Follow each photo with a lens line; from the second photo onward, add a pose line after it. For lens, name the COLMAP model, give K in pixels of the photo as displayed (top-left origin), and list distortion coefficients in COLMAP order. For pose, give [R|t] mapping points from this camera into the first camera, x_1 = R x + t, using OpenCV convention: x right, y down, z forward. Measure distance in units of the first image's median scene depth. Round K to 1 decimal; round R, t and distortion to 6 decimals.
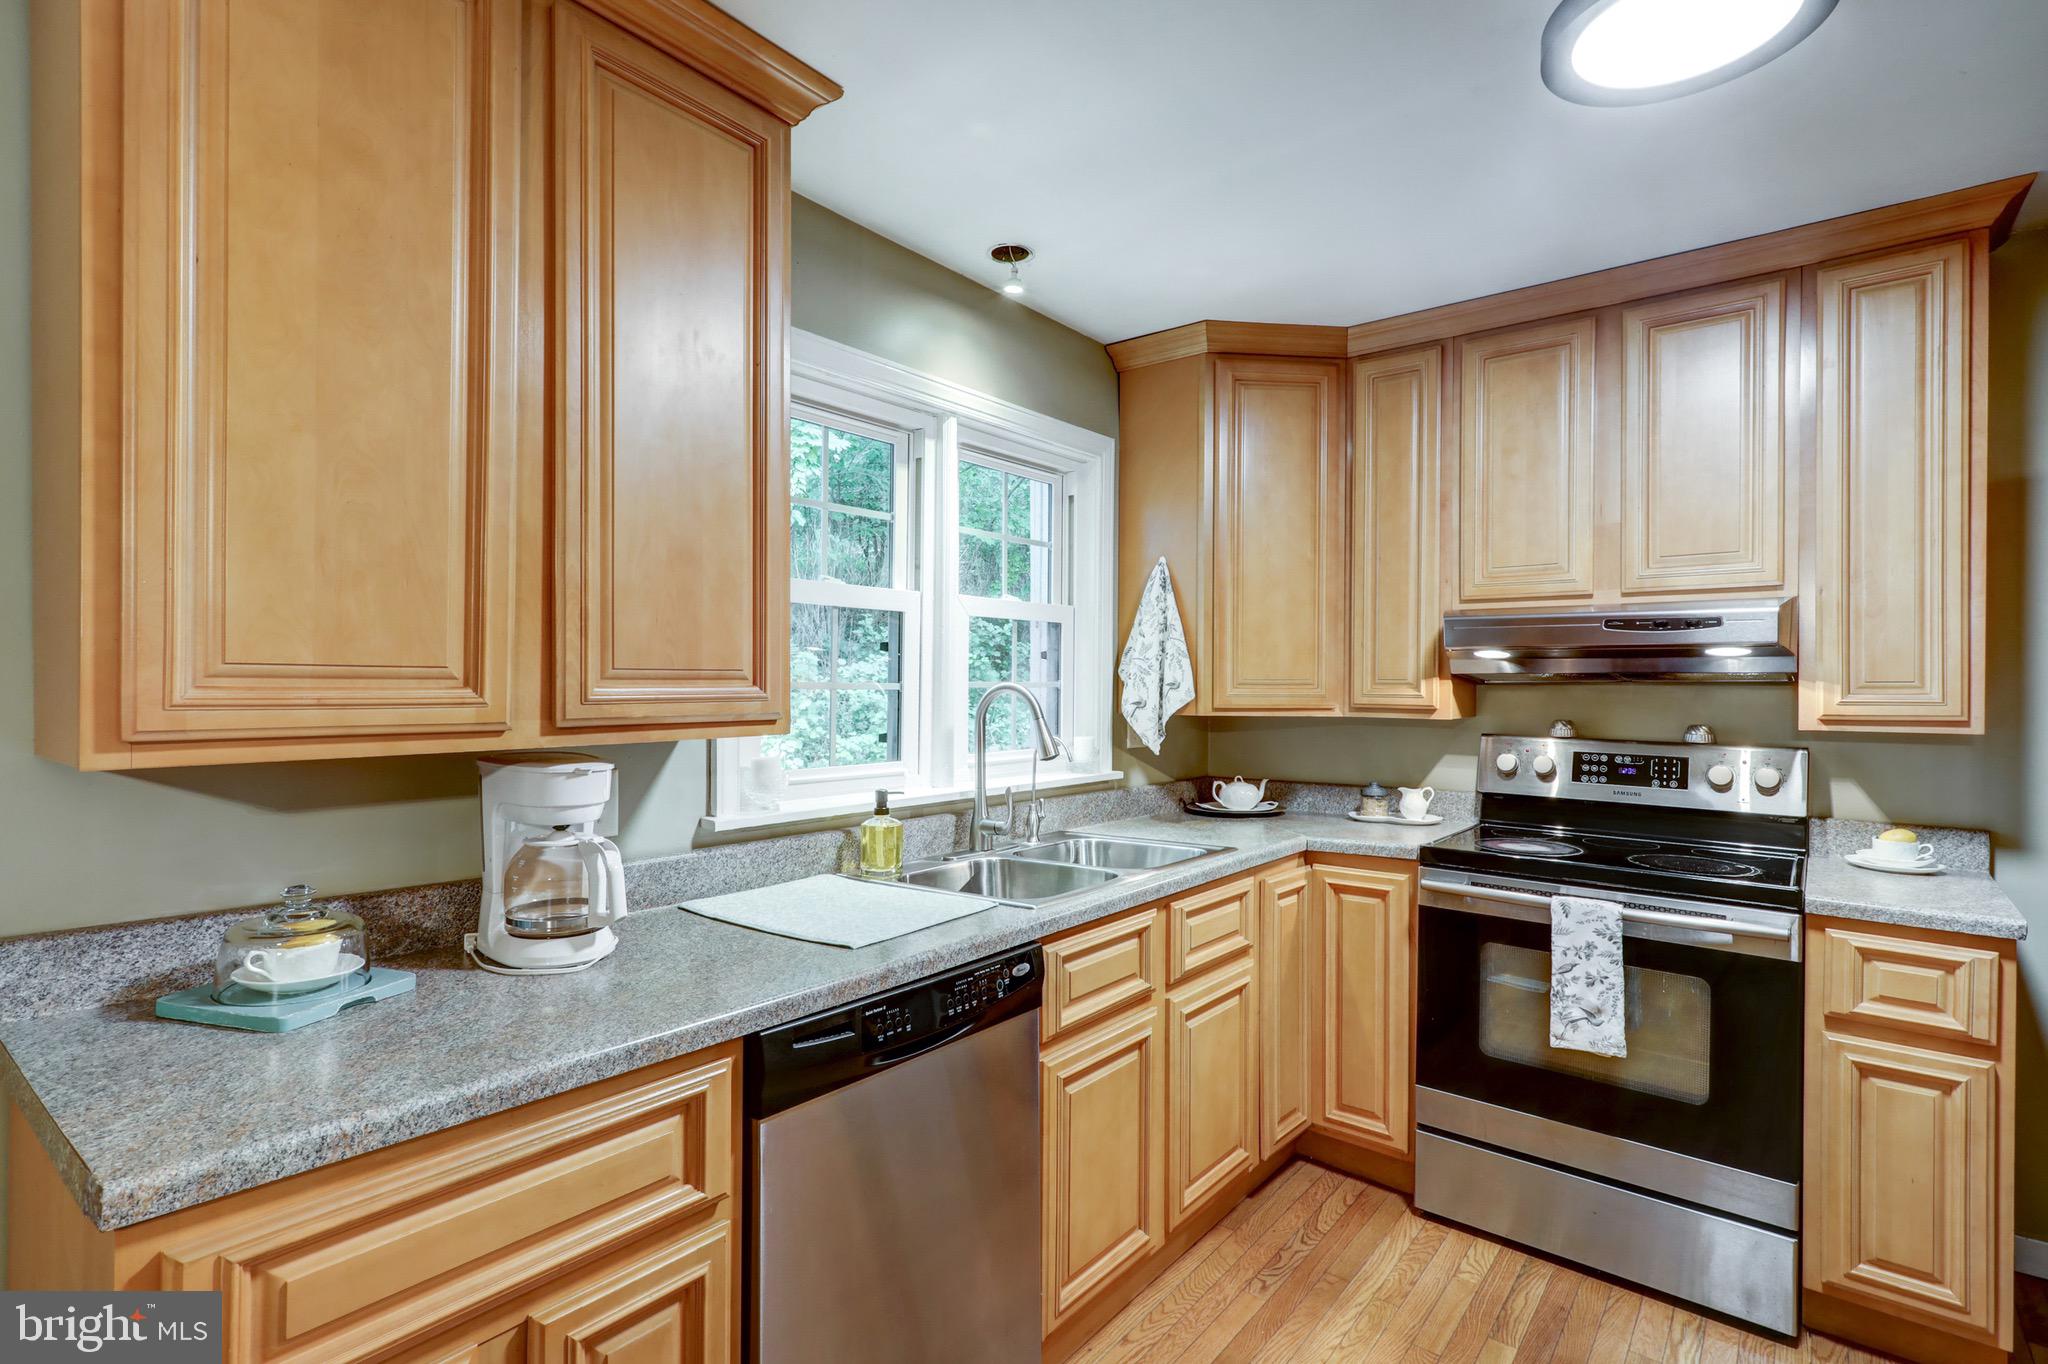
lens RADIAL K [[1004.0, 0, 974.4], [0, 1004.0, 686.1], [0, 0, 1]] dist [-0.006052, 0.003496]
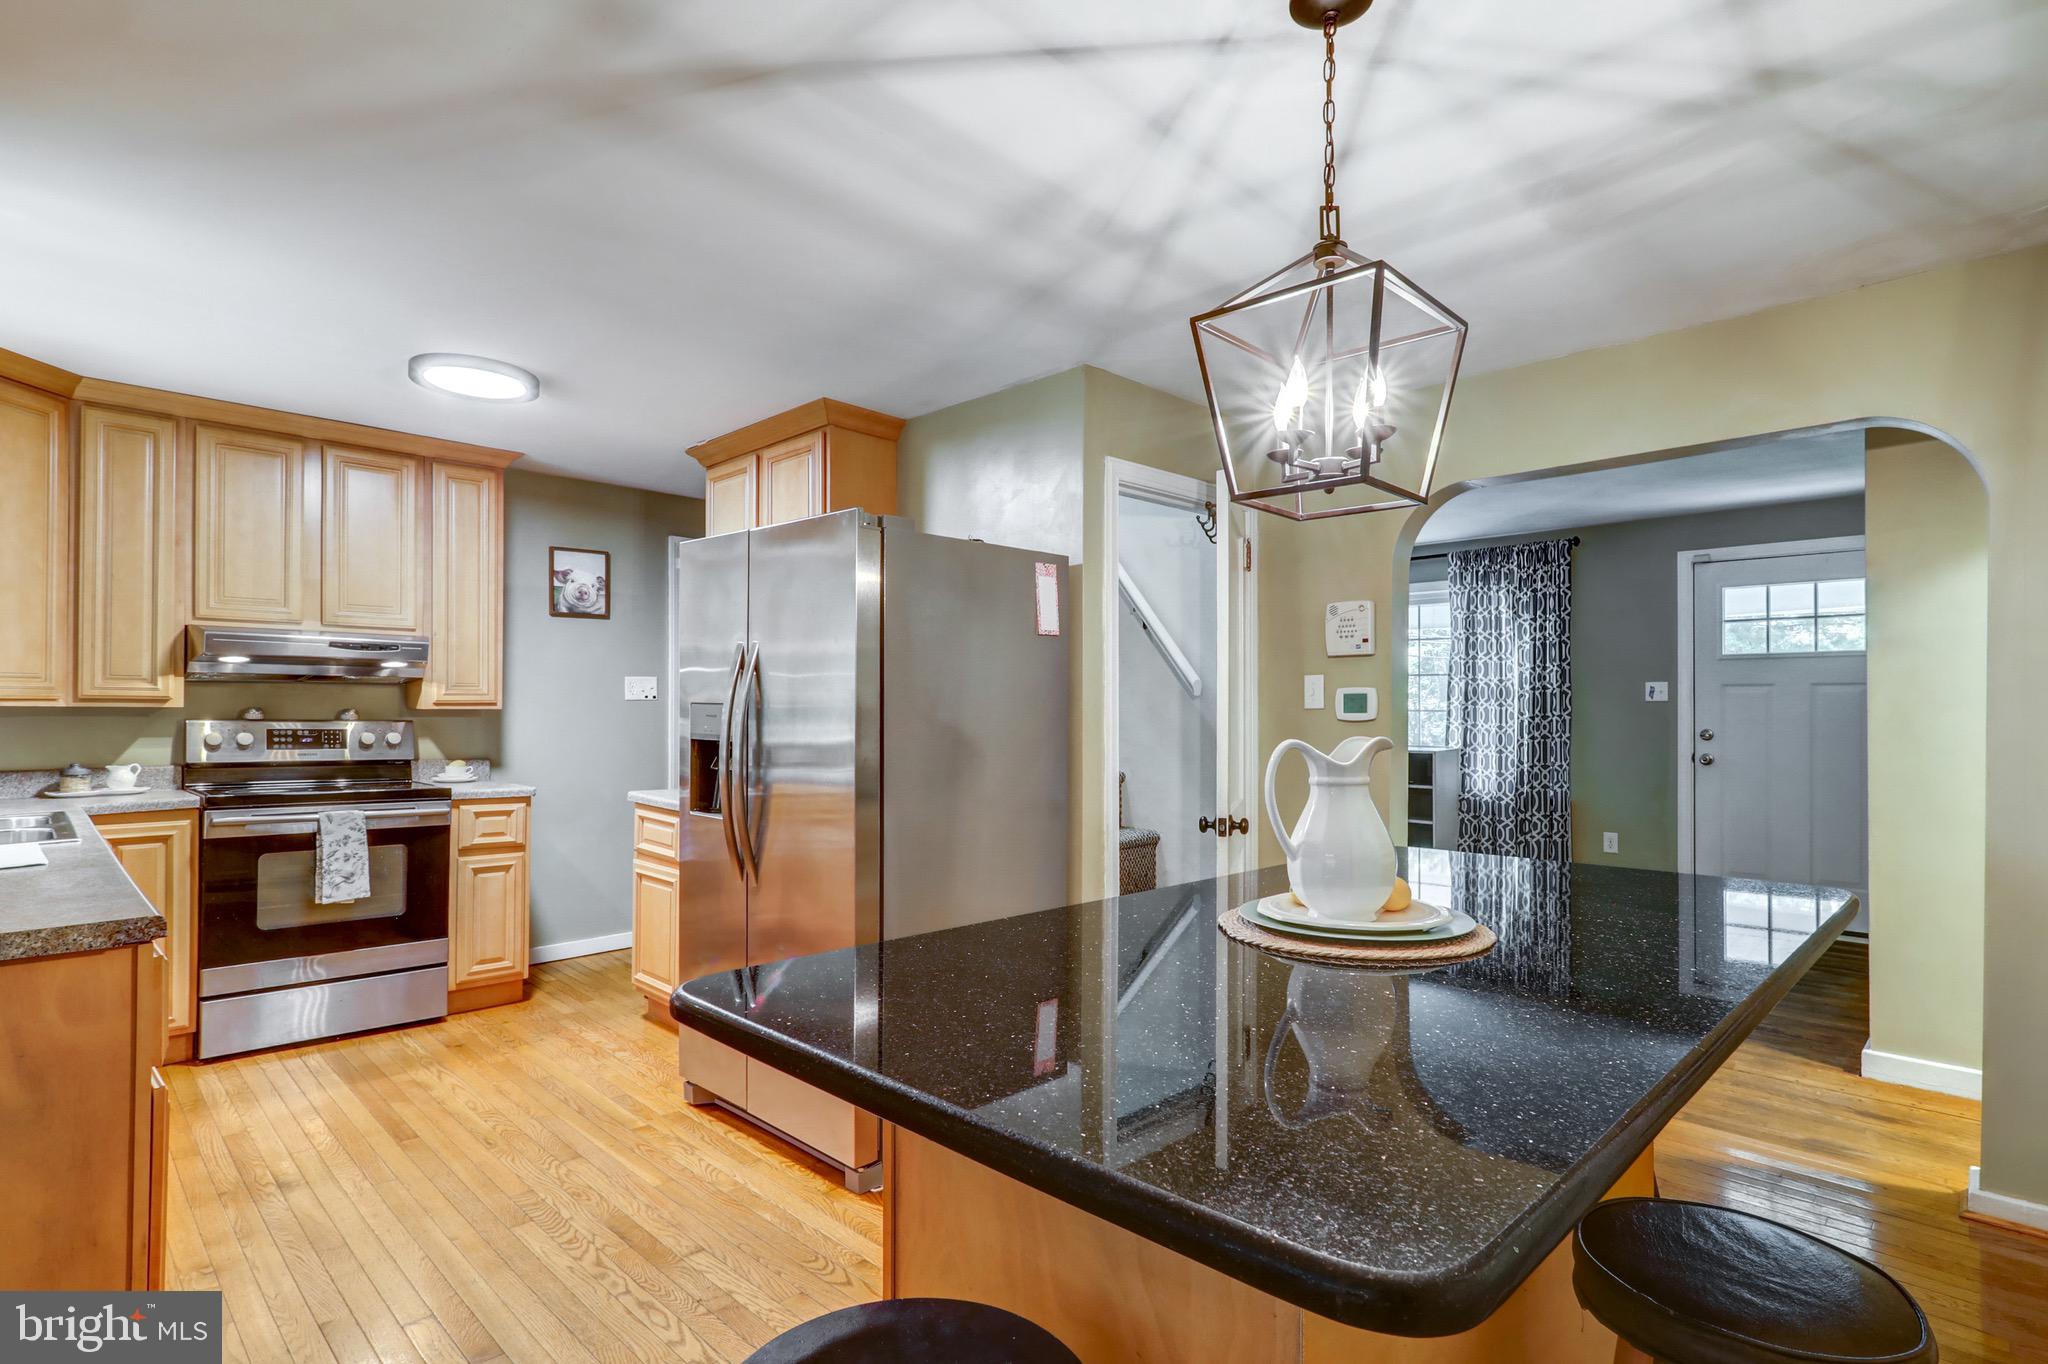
lens RADIAL K [[1004.0, 0, 1077.6], [0, 1004.0, 711.6], [0, 0, 1]] dist [-0.006052, 0.003496]
pose [[0.057116, -0.008505, 0.998331, -0.938051], [-0.003861, 0.999954, 0.008740, 0.028151], [-0.998360, -0.004354, 0.057081, -0.300301]]
